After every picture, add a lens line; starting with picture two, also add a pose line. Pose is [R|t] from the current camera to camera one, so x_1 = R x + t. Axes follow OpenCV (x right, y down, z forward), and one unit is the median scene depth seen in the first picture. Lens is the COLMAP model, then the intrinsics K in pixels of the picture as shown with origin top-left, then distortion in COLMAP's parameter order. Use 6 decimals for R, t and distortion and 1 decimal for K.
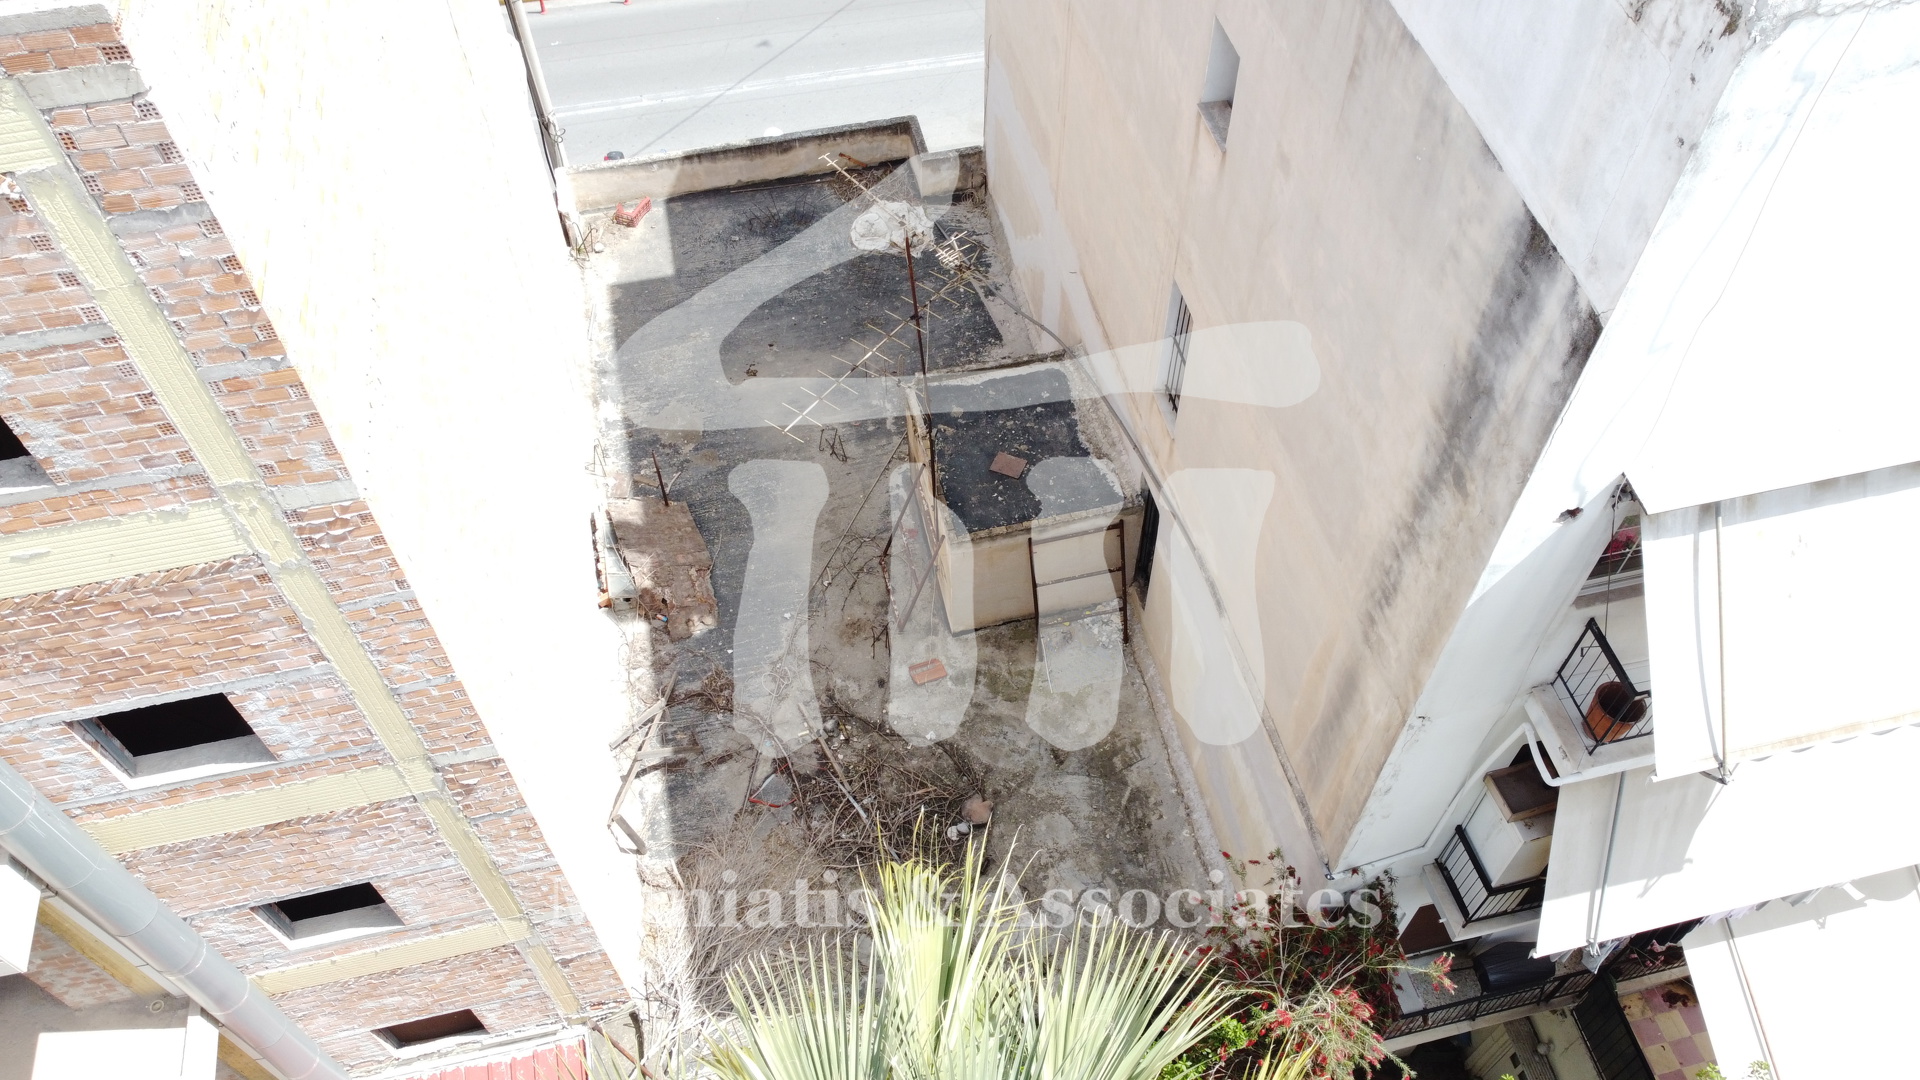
lens RADIAL K [[1444.8, 0, 963.1], [0, 1444.8, 543.0], [0, 0, 1]] dist [0.004918, -0.006457]
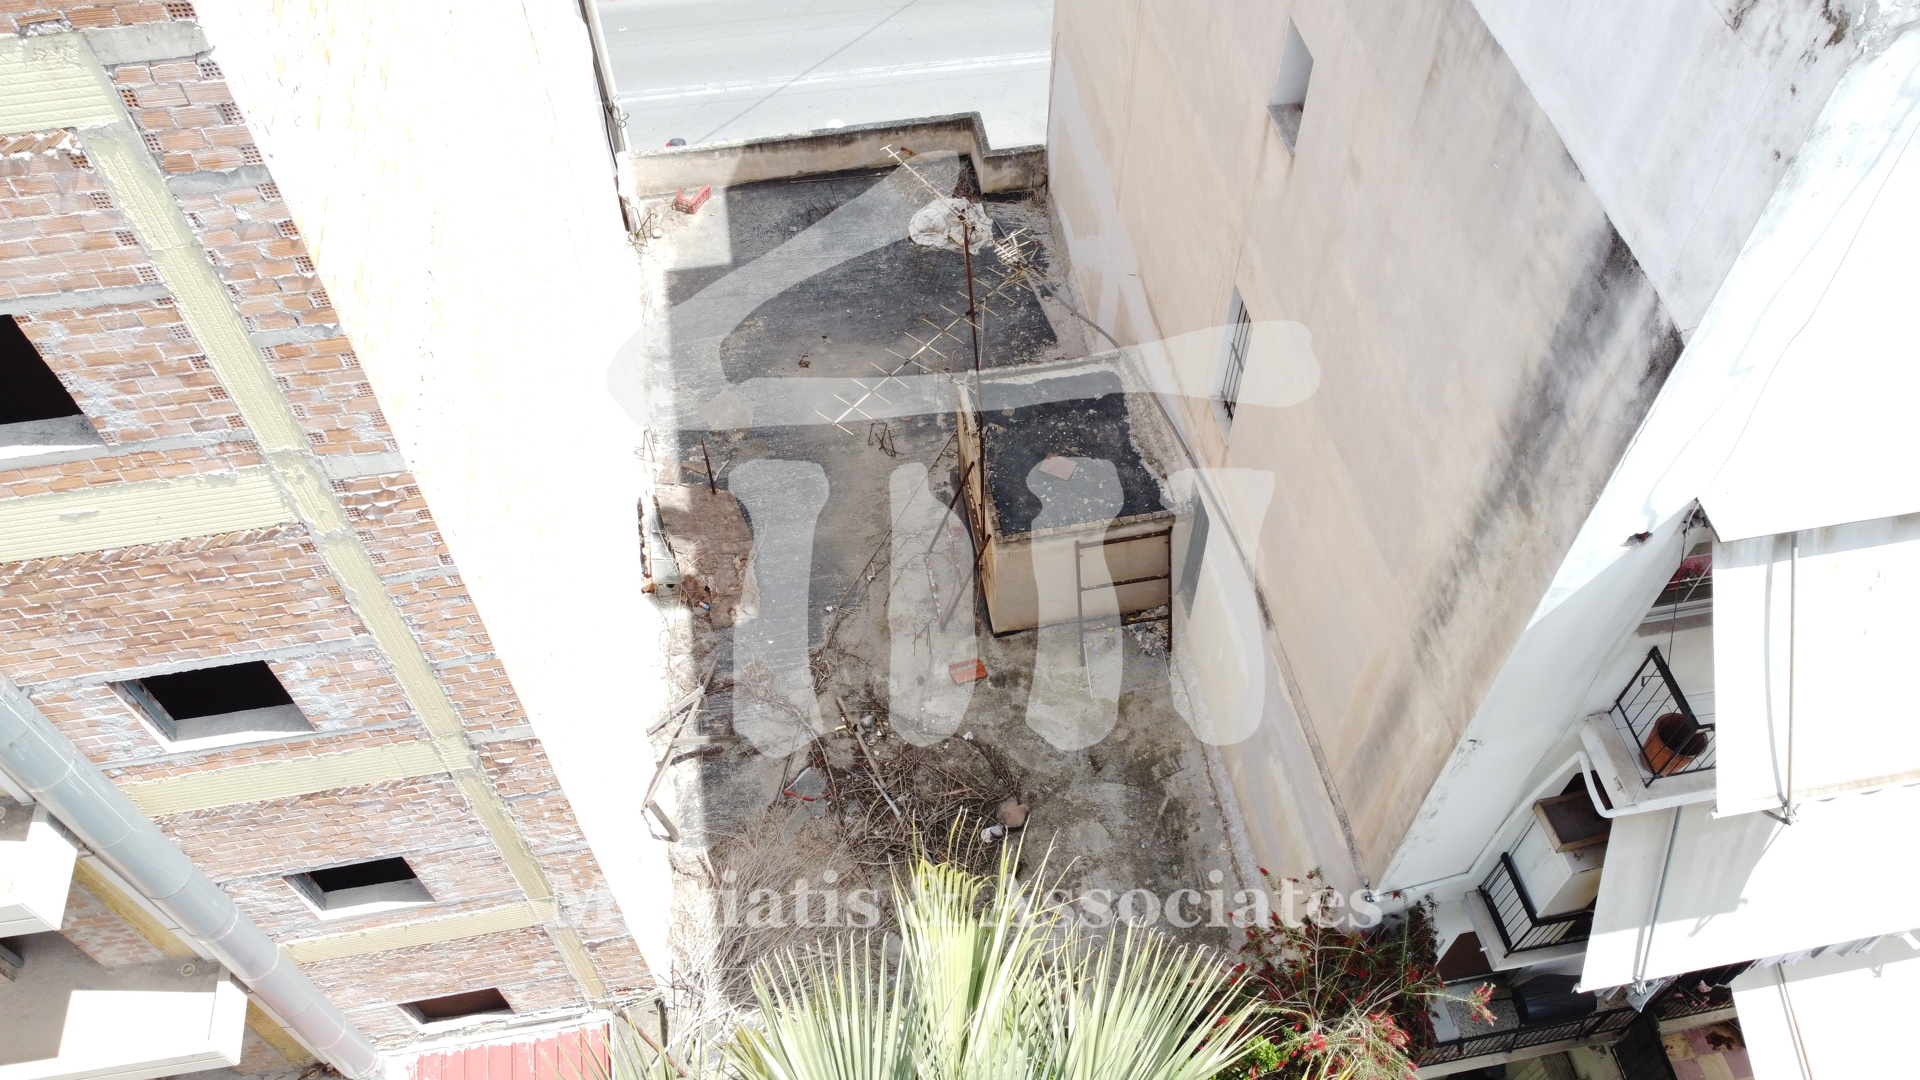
lens RADIAL K [[1444.8, 0, 963.7], [0, 1444.8, 540.7], [0, 0, 1]] dist [0.004918, -0.006457]
pose [[0.998656, 0.042294, -0.029966, -0.001930], [-0.042361, 0.999101, -0.001577, 0.001502], [0.029872, 0.002844, 0.999550, 0.011122]]
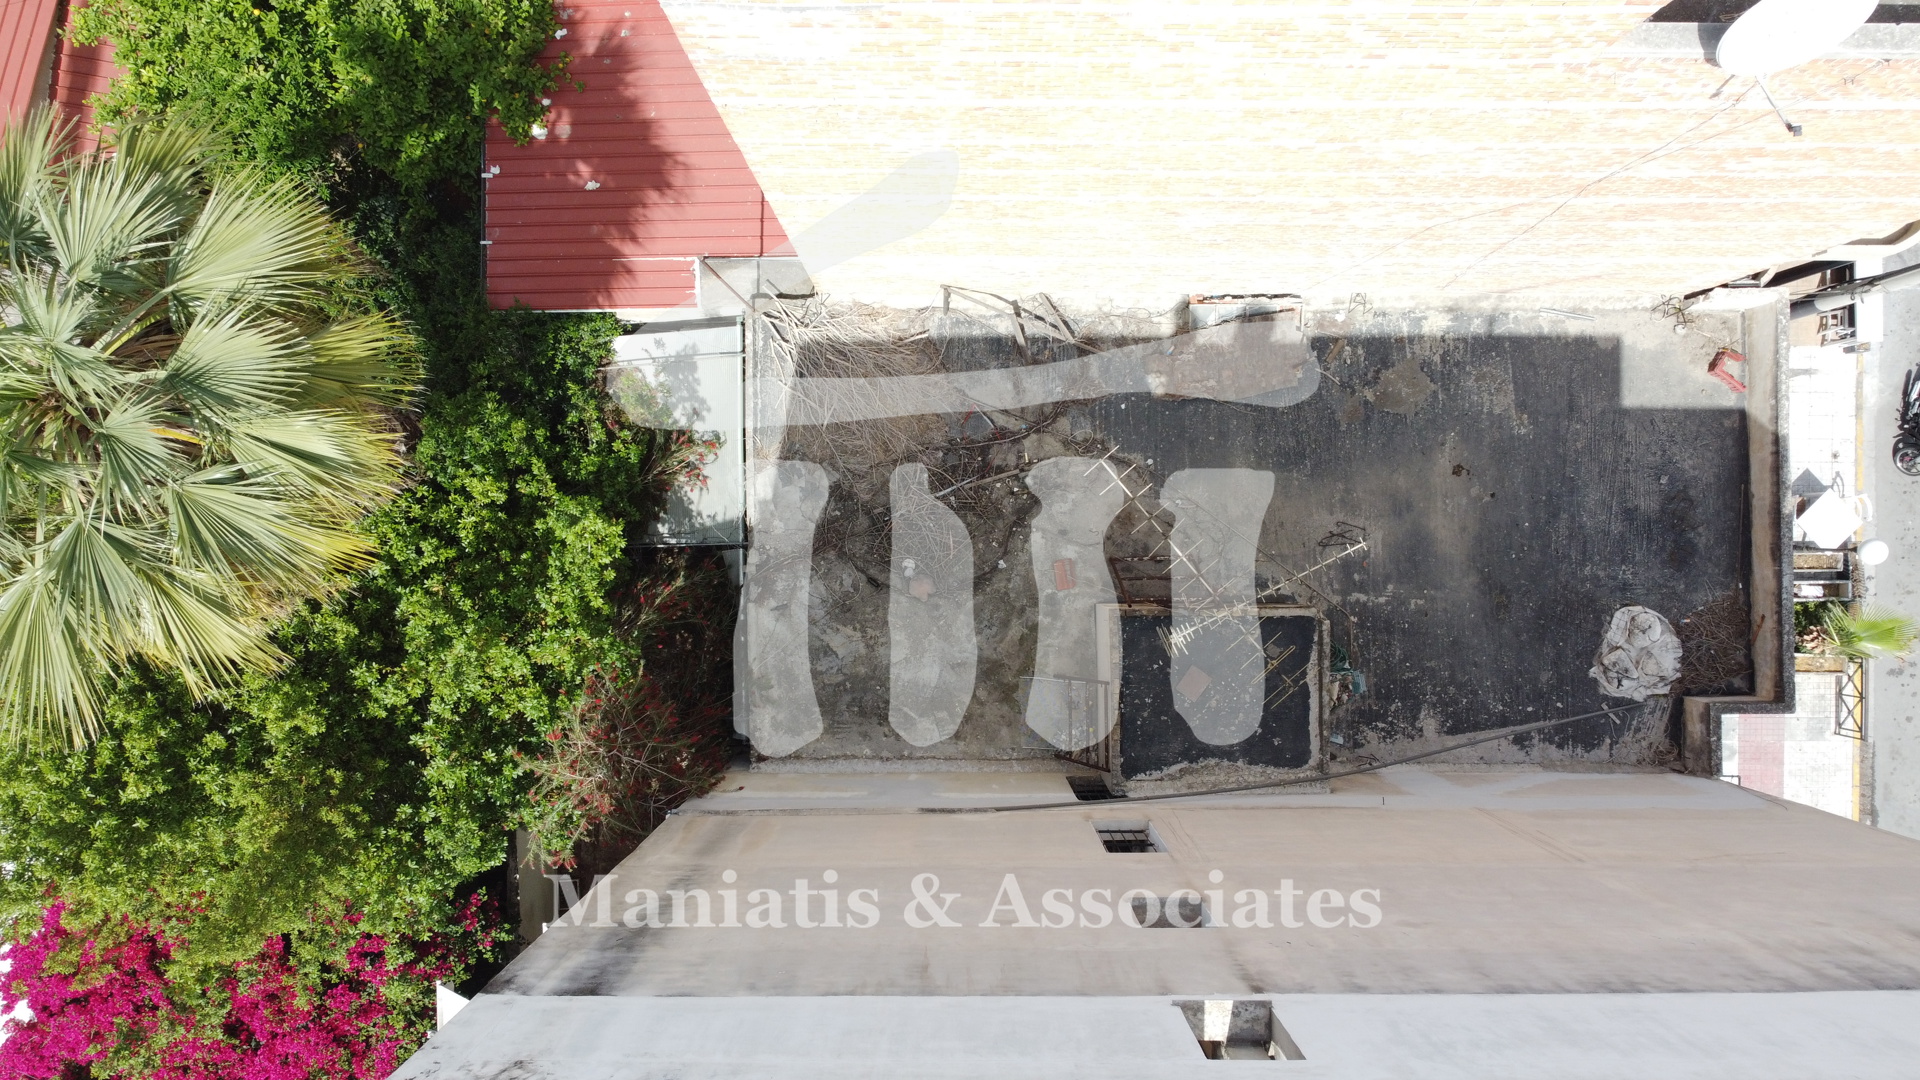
lens RADIAL K [[1444.8, 0, 962.6], [0, 1444.8, 537.7], [0, 0, 1]] dist [0.004918, -0.006457]
pose [[-0.217424, 0.976044, -0.008066, -0.034894], [-0.791705, -0.171515, 0.586333, -0.666457], [0.570903, 0.133869, 0.810030, 0.053038]]
